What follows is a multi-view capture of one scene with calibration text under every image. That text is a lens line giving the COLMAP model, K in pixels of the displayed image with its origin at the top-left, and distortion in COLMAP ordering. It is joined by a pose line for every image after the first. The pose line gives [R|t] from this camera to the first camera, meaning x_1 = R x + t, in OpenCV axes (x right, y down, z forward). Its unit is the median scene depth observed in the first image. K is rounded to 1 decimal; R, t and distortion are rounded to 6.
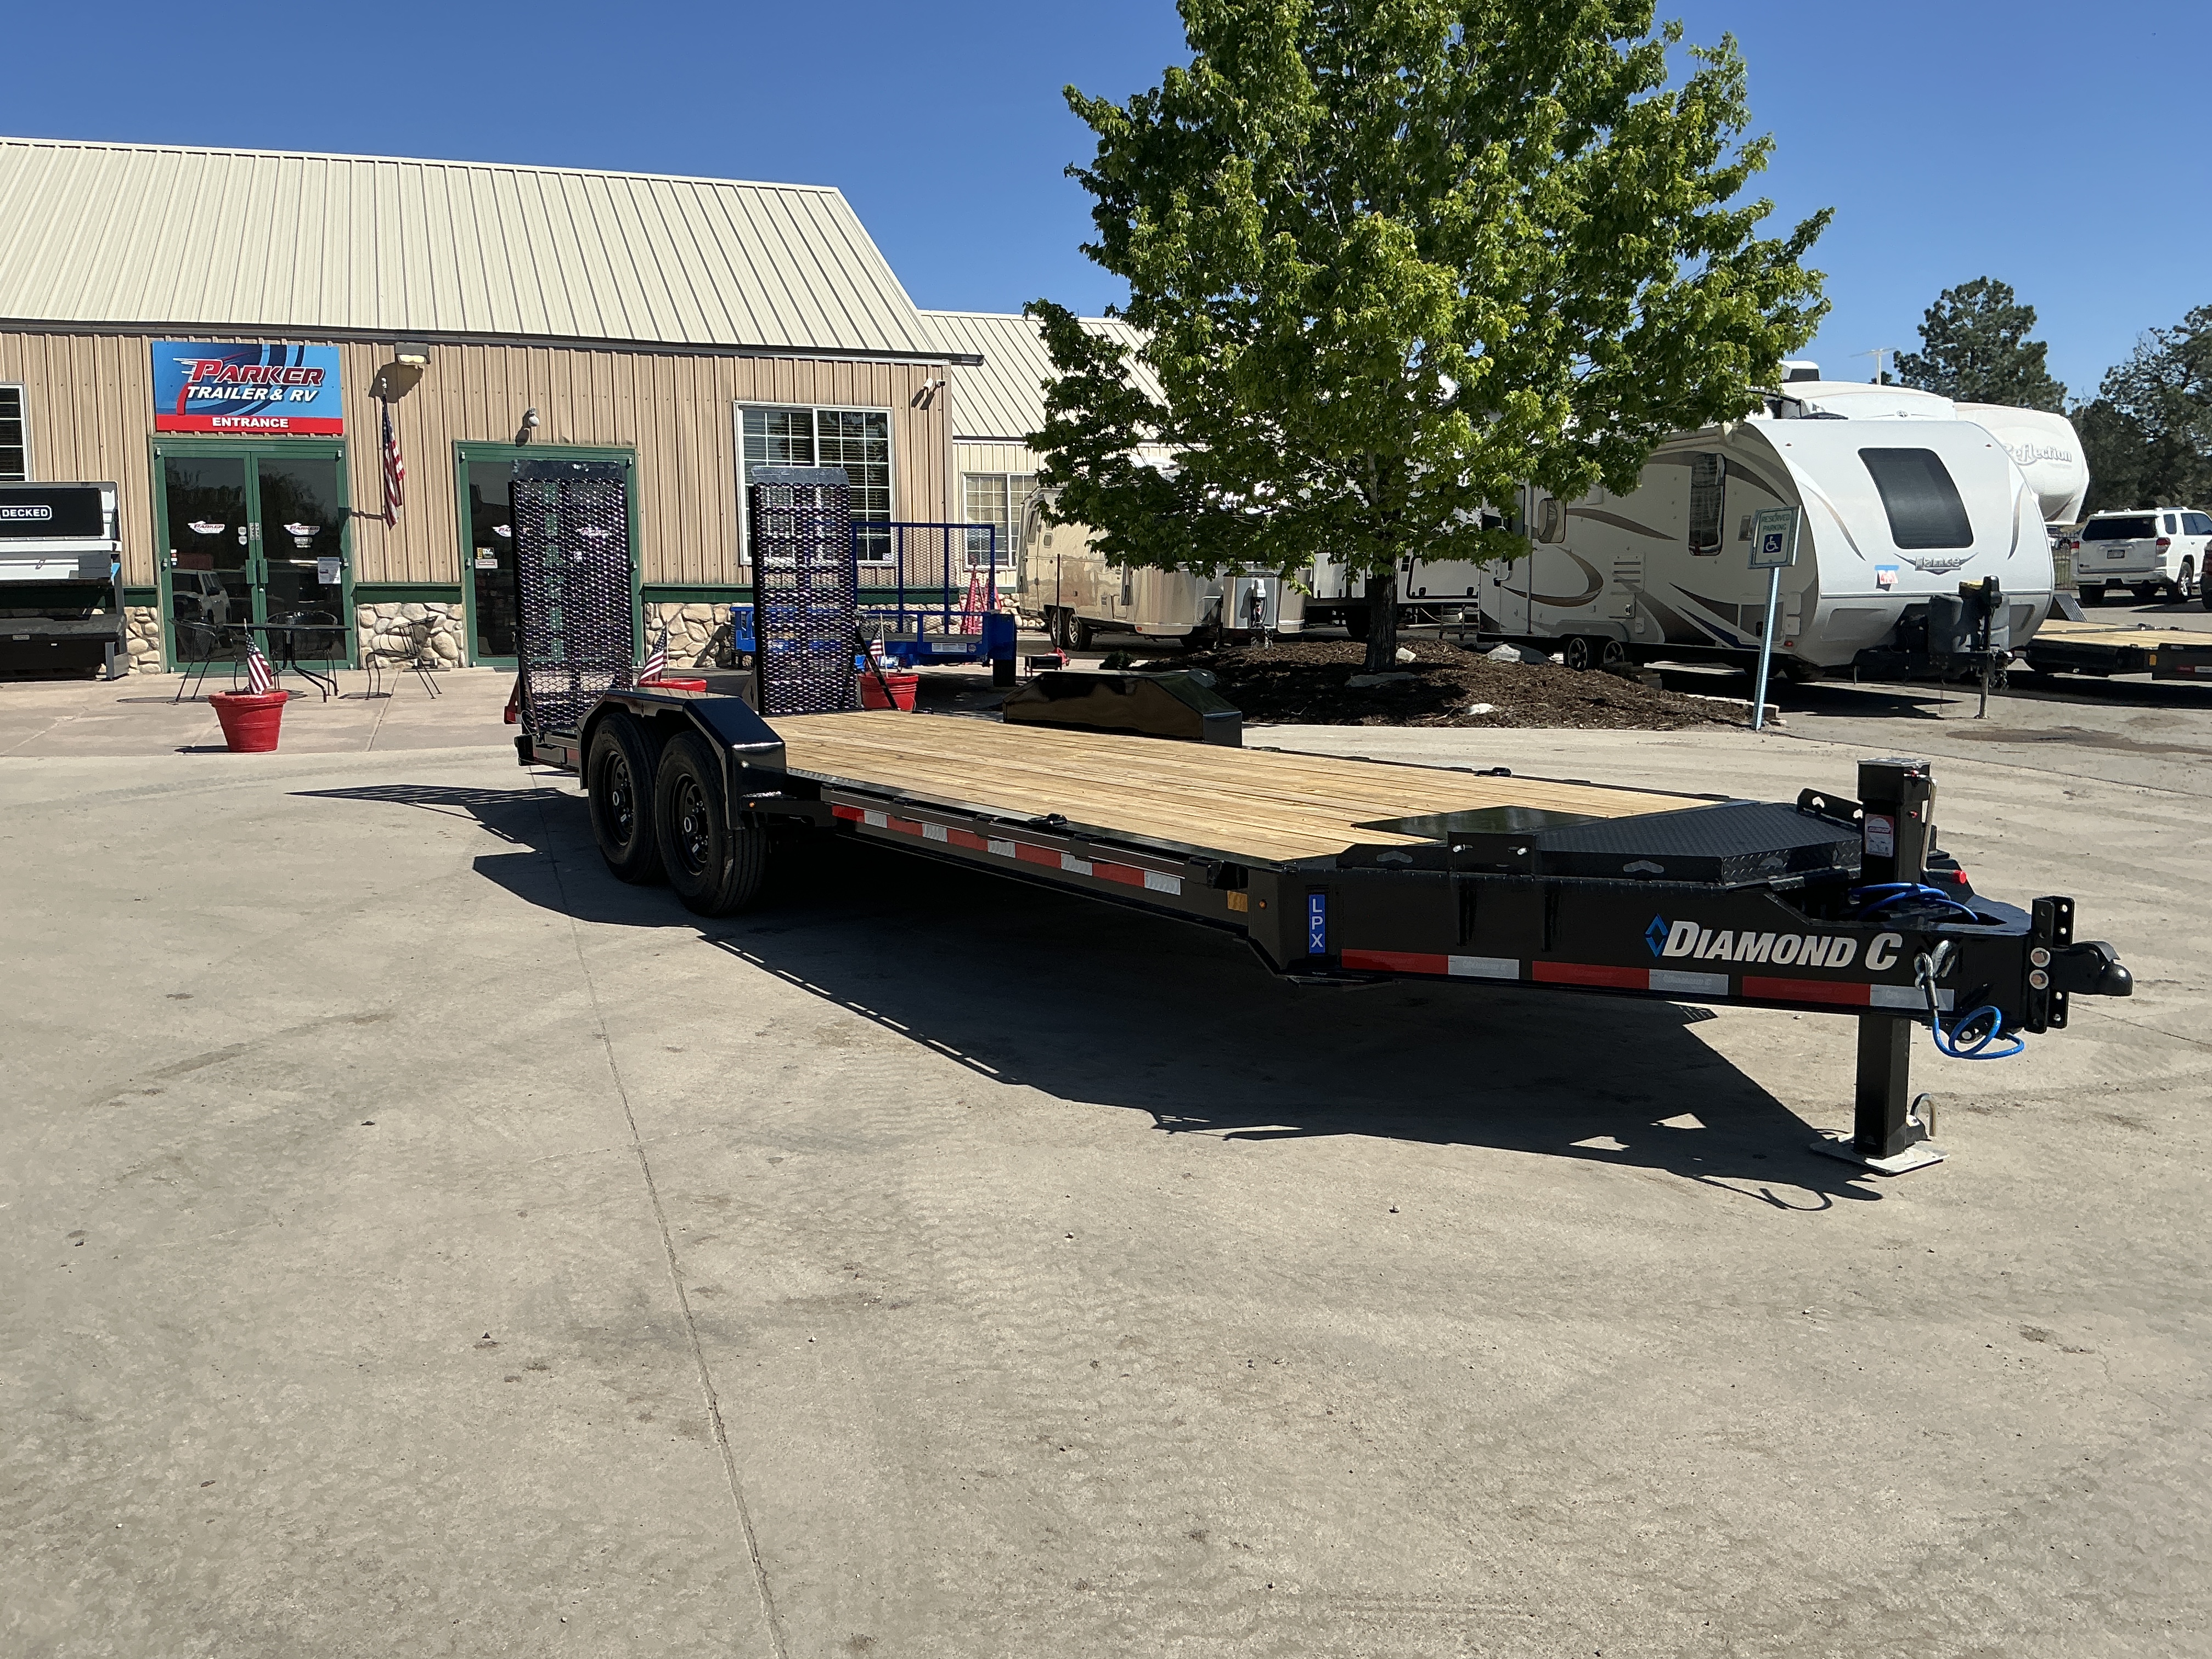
lens RADIAL K [[1813.9, 0, 1106.0], [0, 1813.9, 829.5], [0, 0, 1]] dist [0.129157, -0.260108]
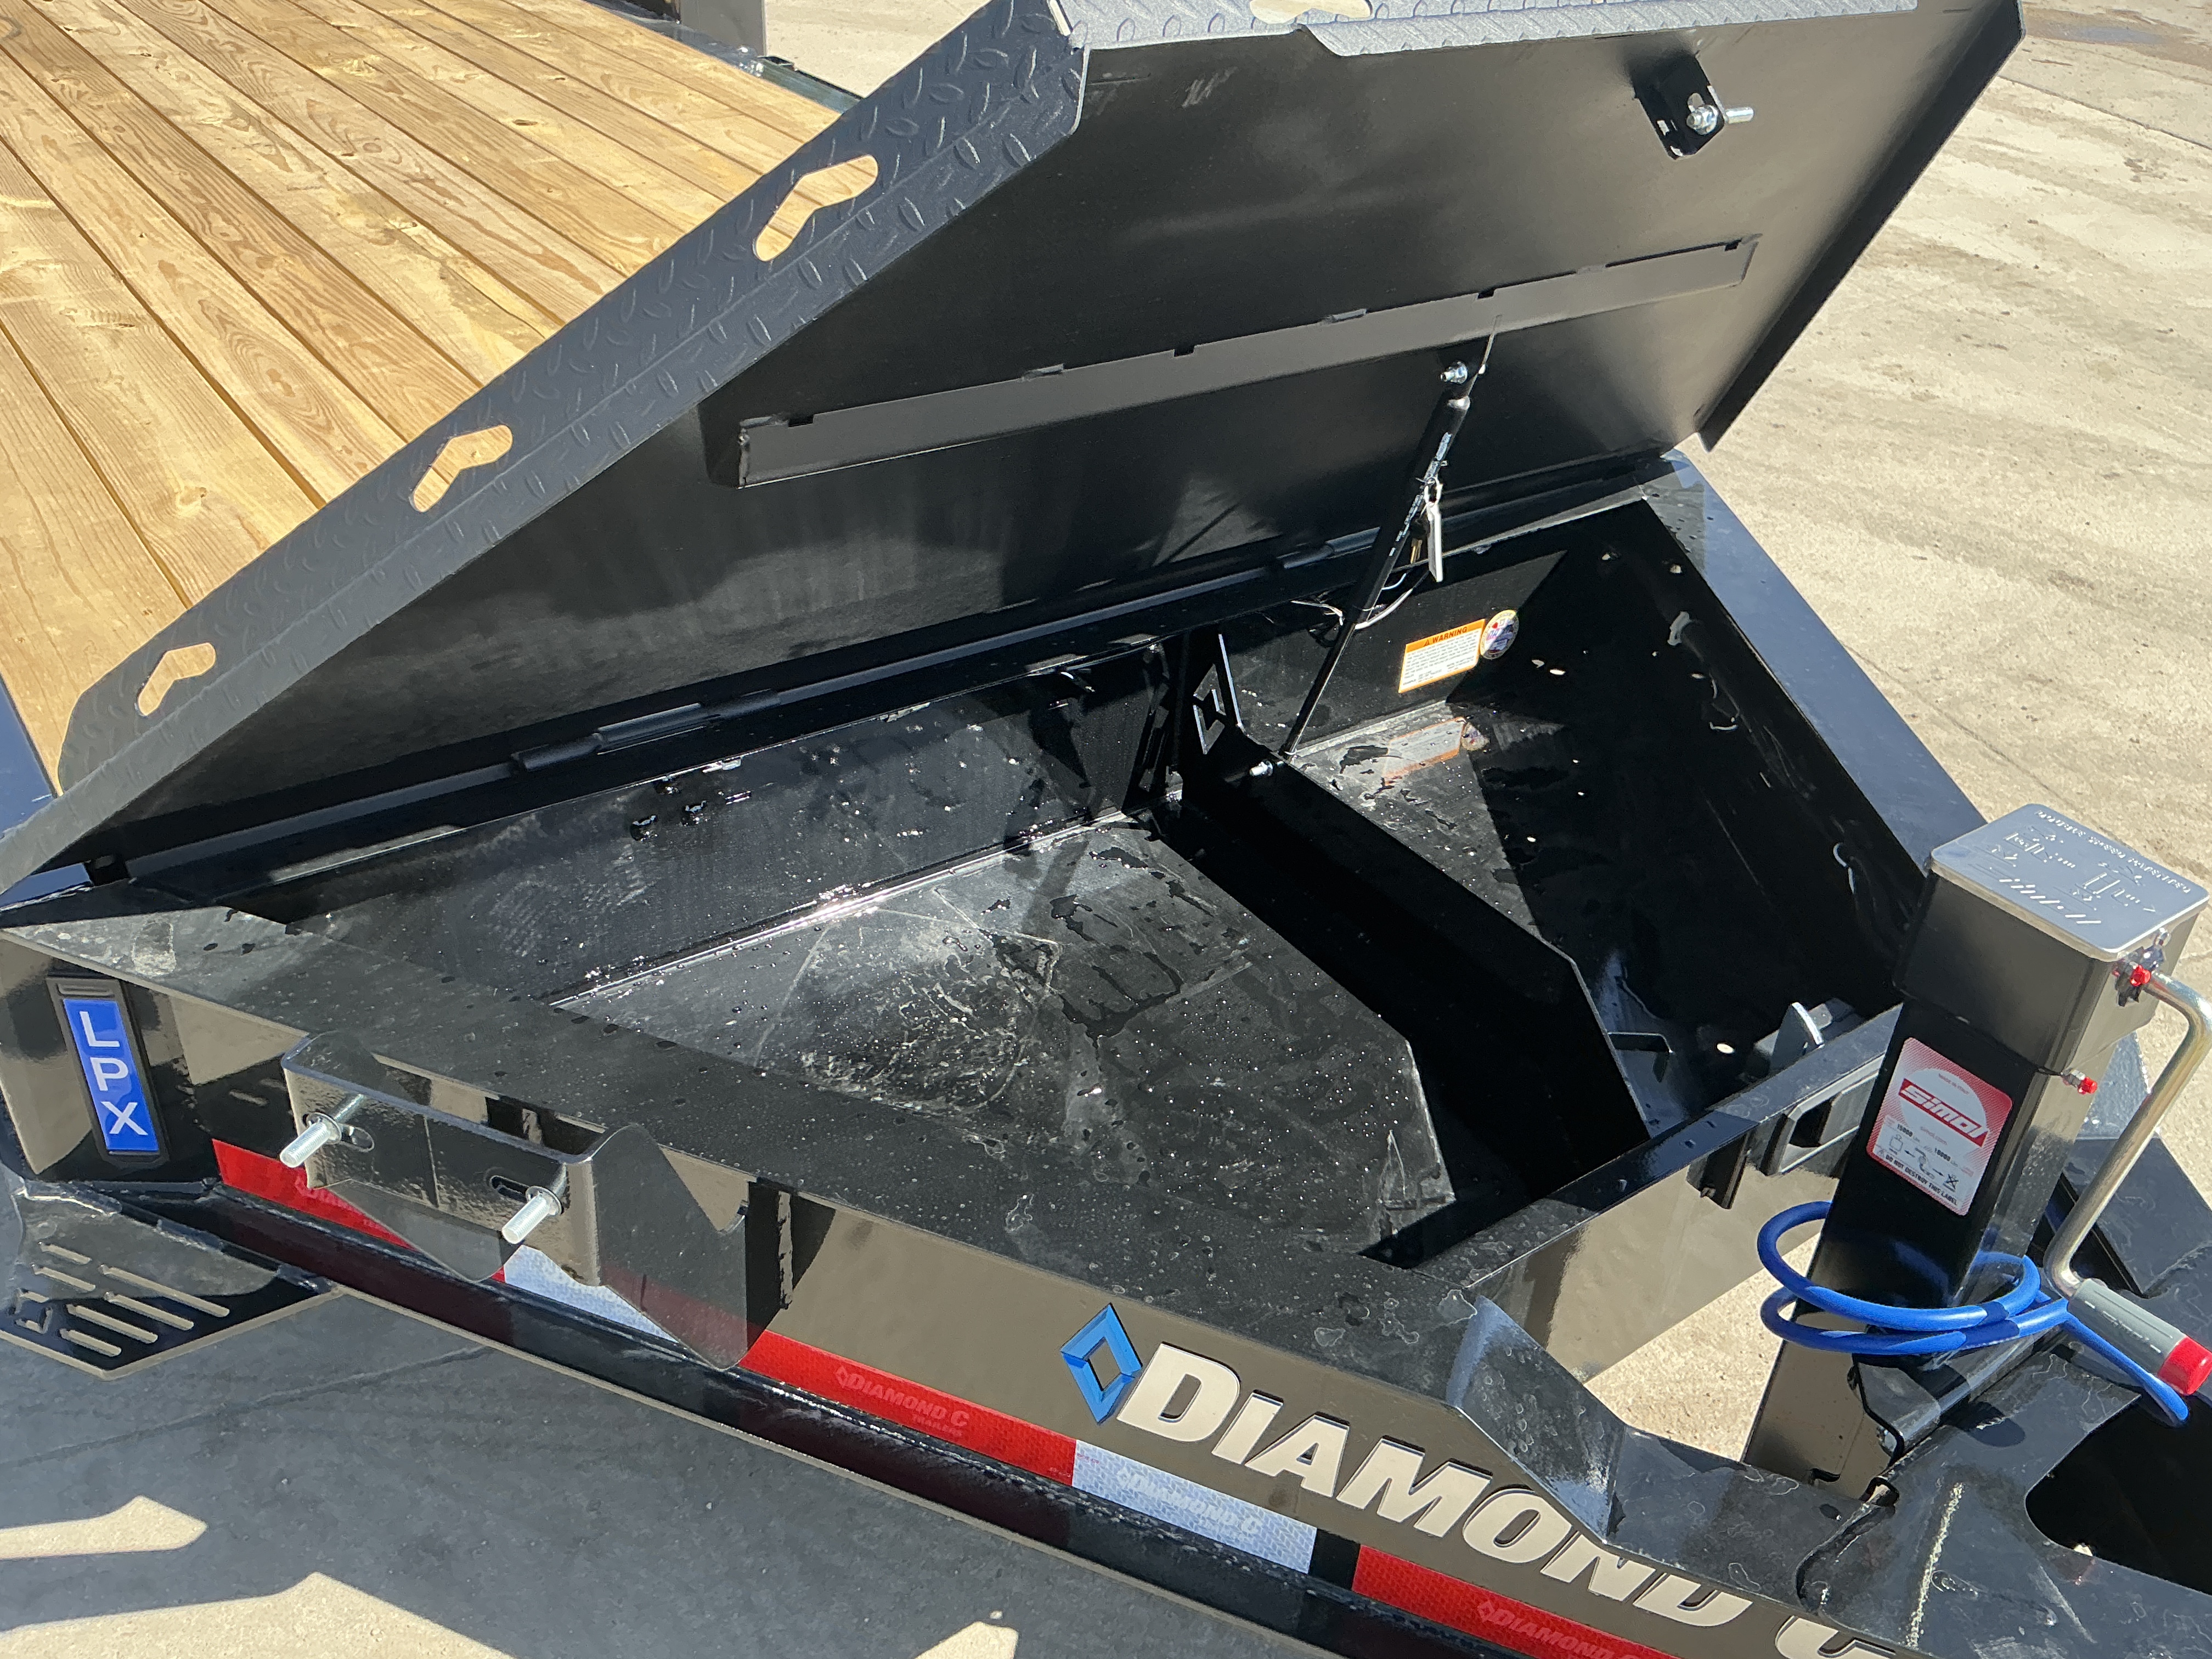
lens RADIAL K [[1840.9, 0, 1116.8], [0, 1840.9, 827.5], [0, 0, 1]] dist [0.111620, -0.226733]
pose [[0.995787, 0.040904, 0.082066, 0.061644], [-0.071698, 0.905252, 0.418782, -0.031265], [-0.057160, -0.422901, 0.904371, 0.173059]]
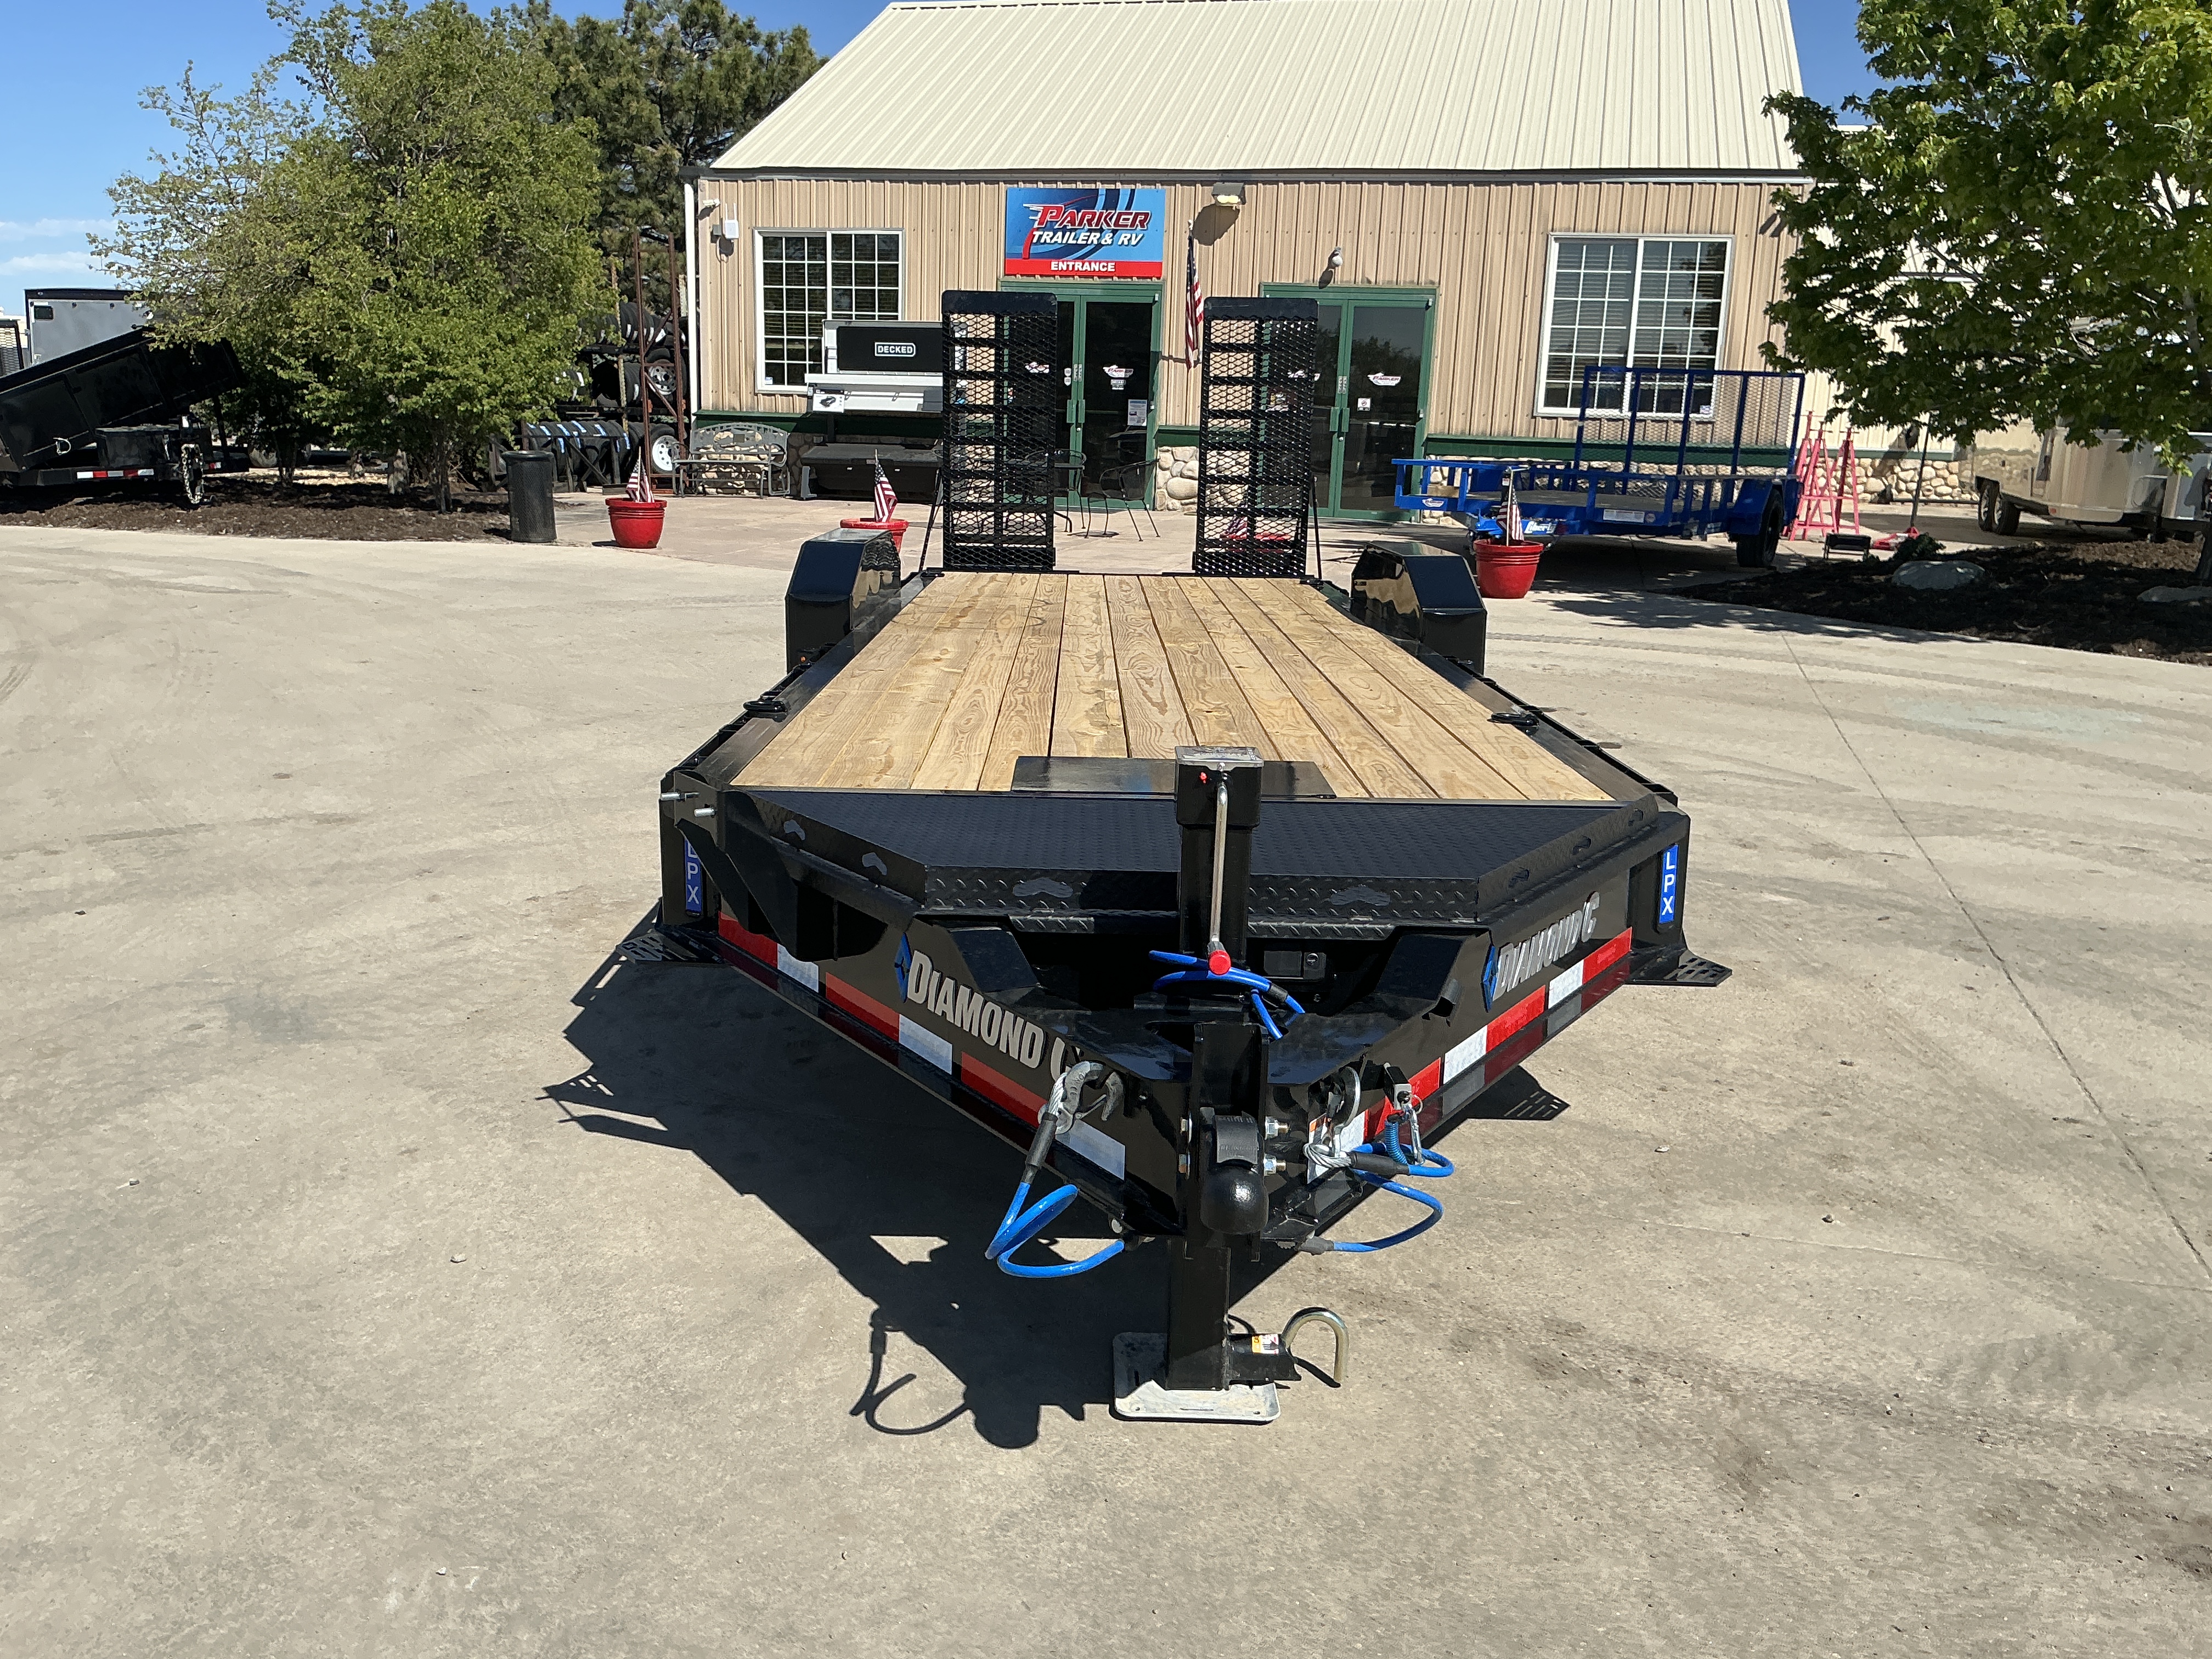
lens RADIAL K [[1820.6, 0, 1107.5], [0, 1820.6, 853.0], [0, 0, 1]] dist [0.119508, -0.245679]
pose [[0.836362, 0.157303, -0.525123, 0.157986], [-0.111167, 0.986709, 0.118518, -0.015772], [0.536787, -0.040748, 0.842733, 0.107701]]
